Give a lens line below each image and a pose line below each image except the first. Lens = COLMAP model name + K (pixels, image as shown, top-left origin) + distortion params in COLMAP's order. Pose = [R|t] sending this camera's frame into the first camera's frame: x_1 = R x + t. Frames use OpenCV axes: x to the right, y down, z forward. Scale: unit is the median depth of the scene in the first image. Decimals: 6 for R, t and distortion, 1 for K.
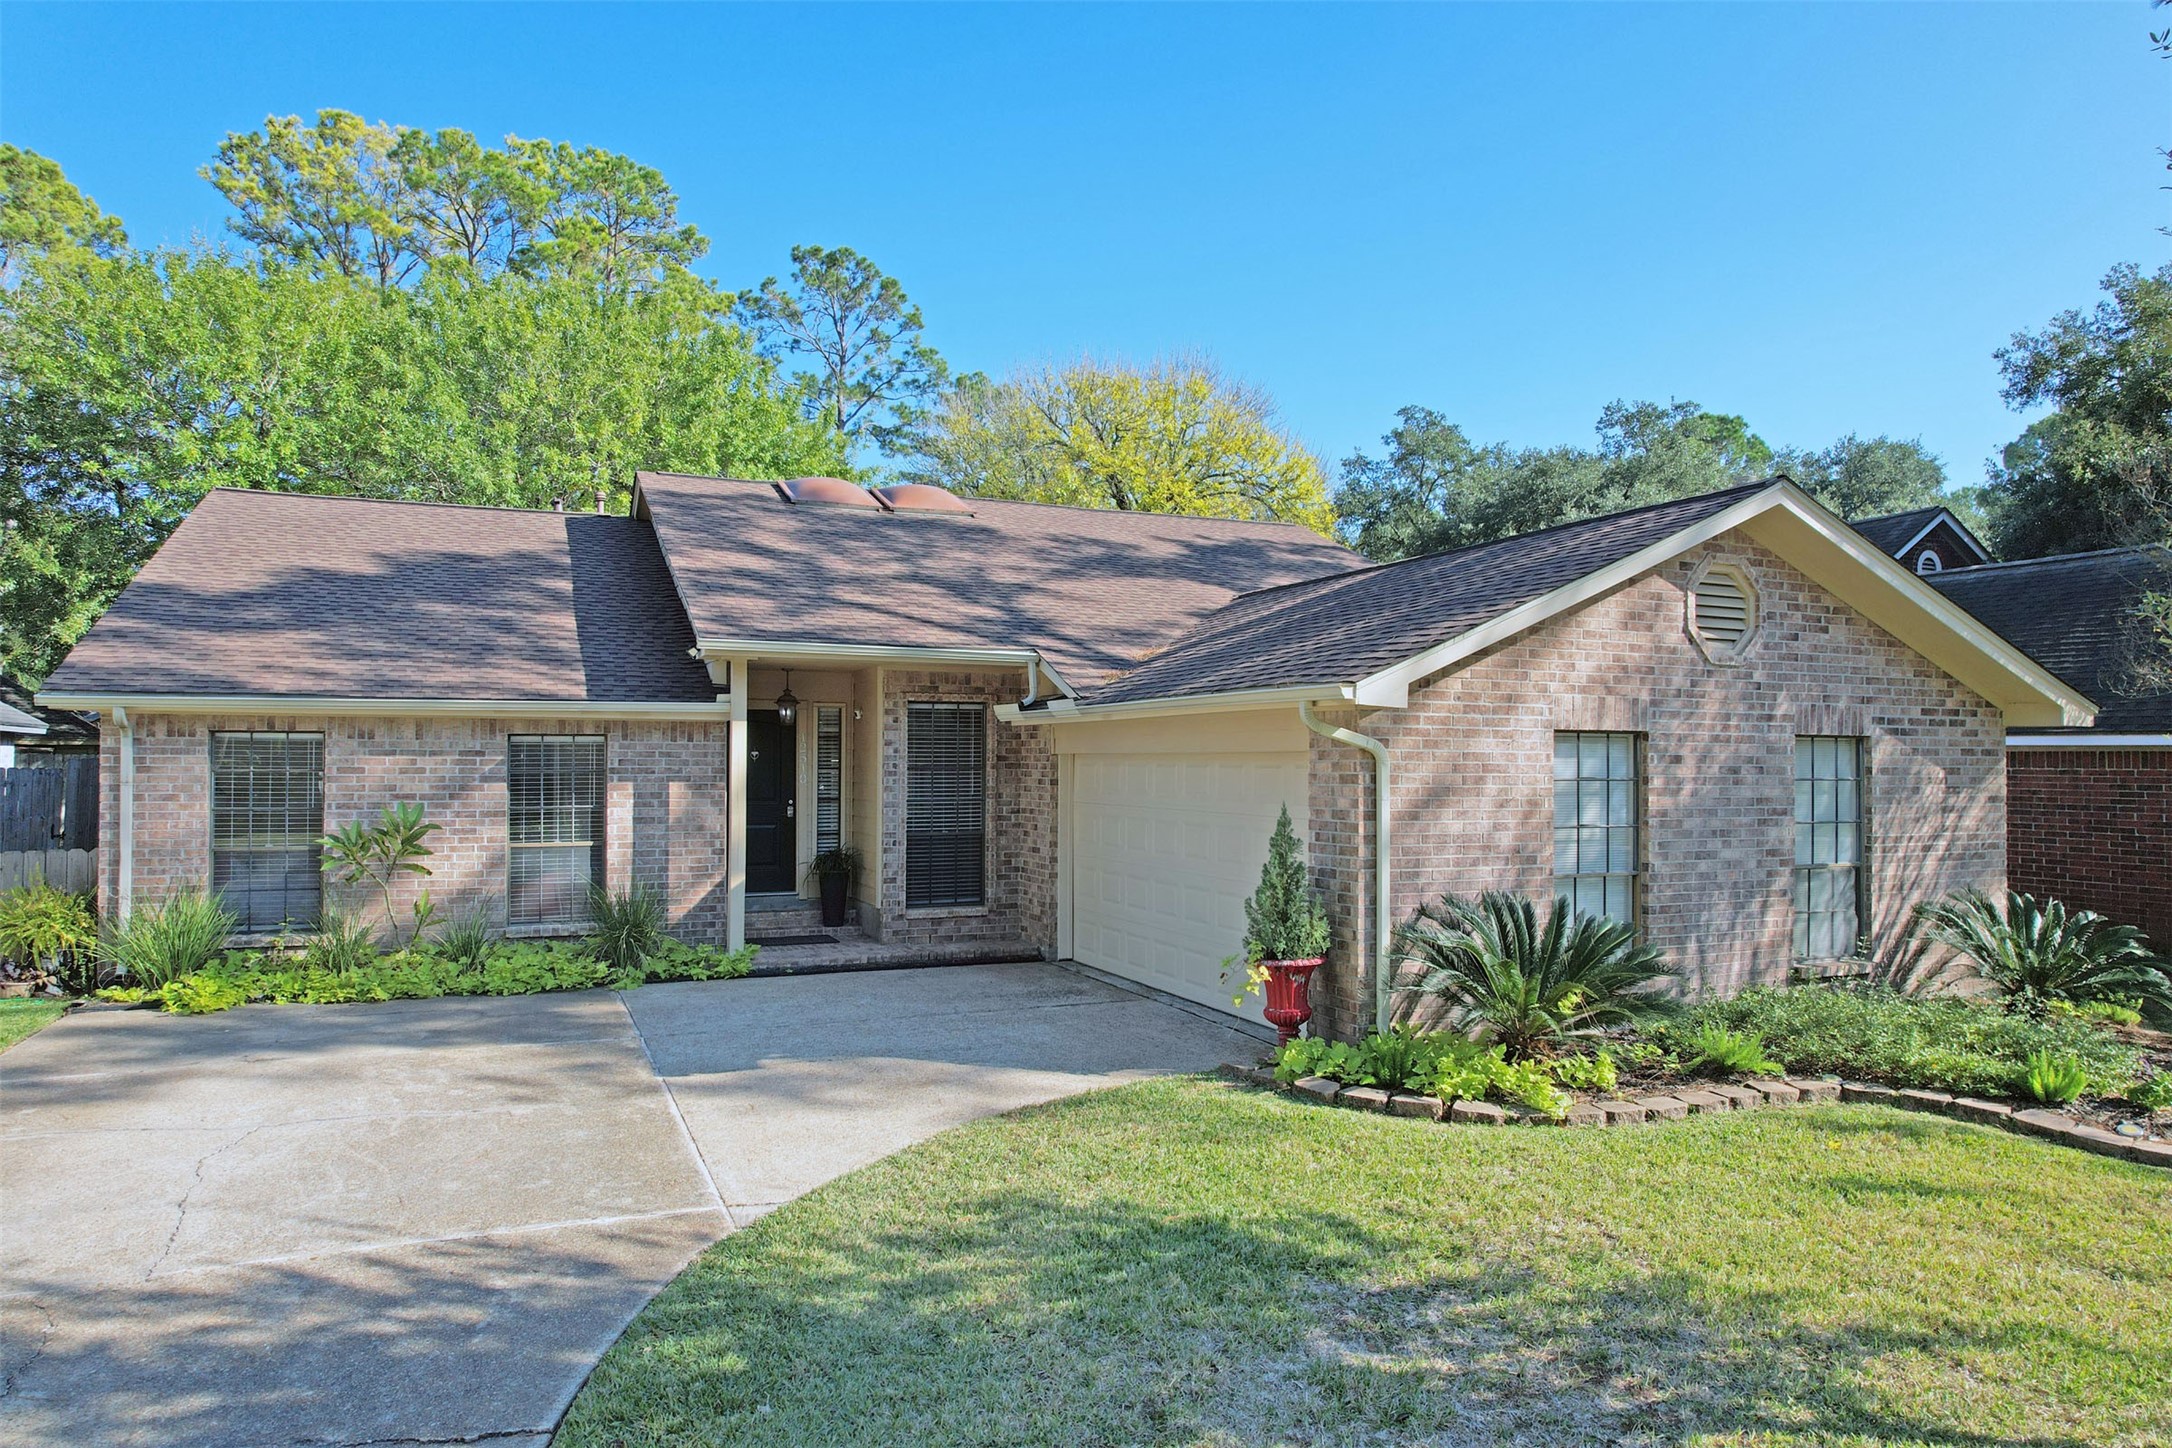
lens RADIAL K [[1367.8, 0, 1086.0], [0, 1367.8, 724.0], [0, 0, 1]] dist [-0.081998, 0.083456]
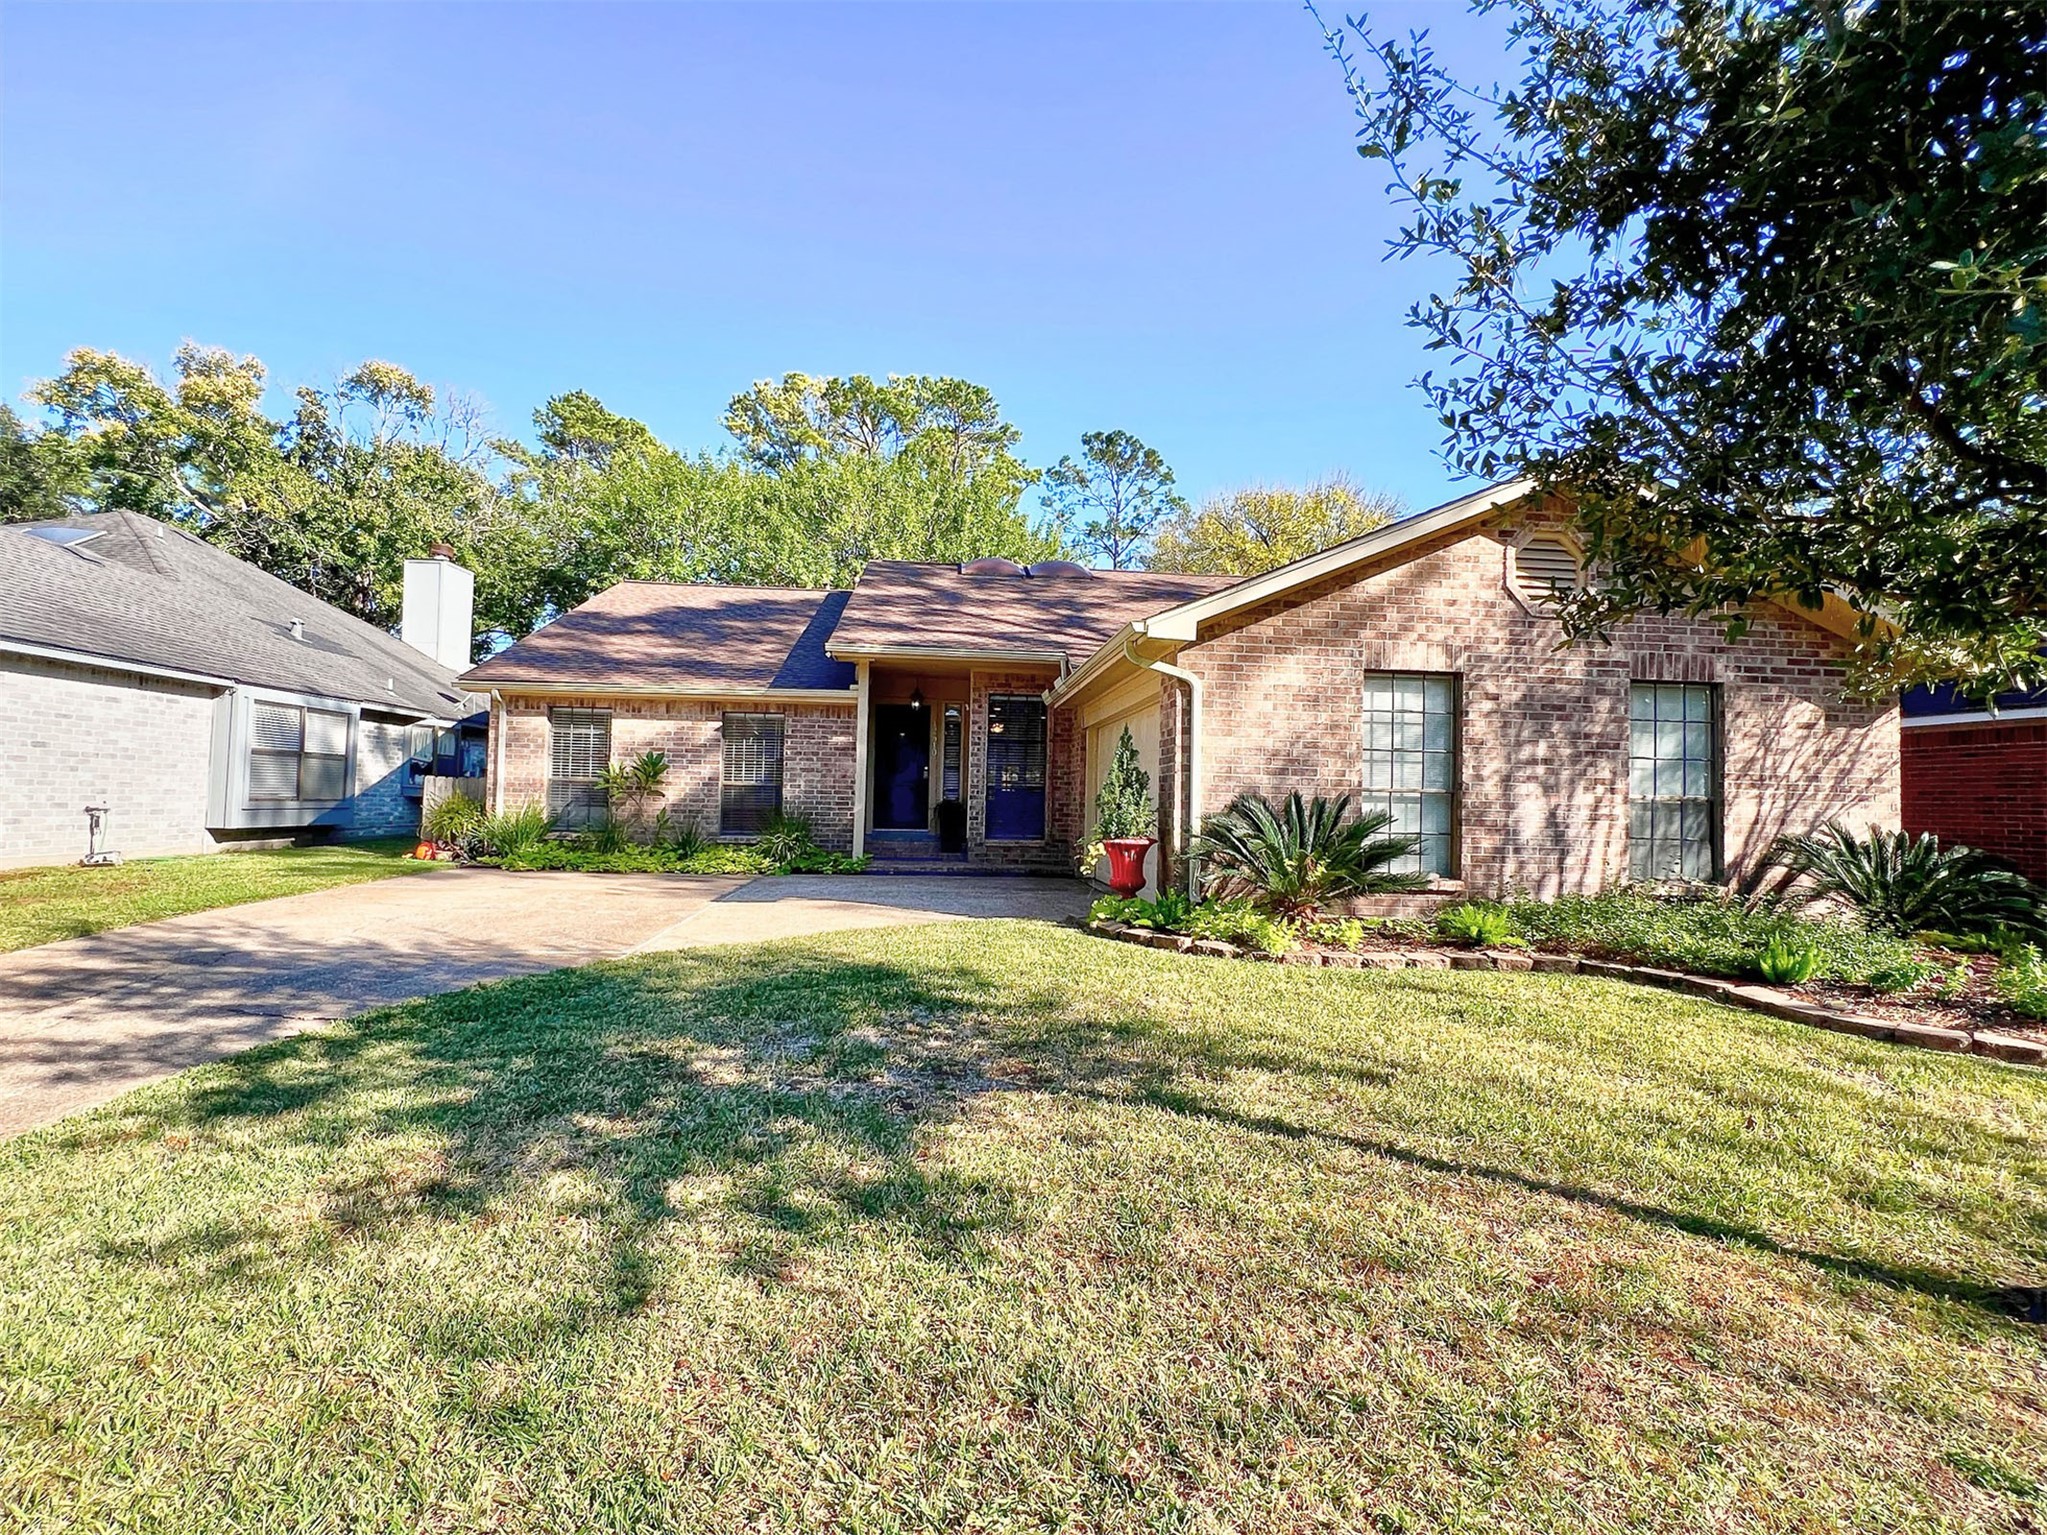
lens RADIAL K [[967.7, 0, 1023.5], [0, 967.7, 767.5], [0, 0, 1]] dist [0.002641, -0.000012]
pose [[0.948283, 0.005635, -0.317377, 0.289016], [-0.010493, 0.999852, -0.013599, 0.094740], [0.317253, 0.016226, 0.948202, 0.062217]]
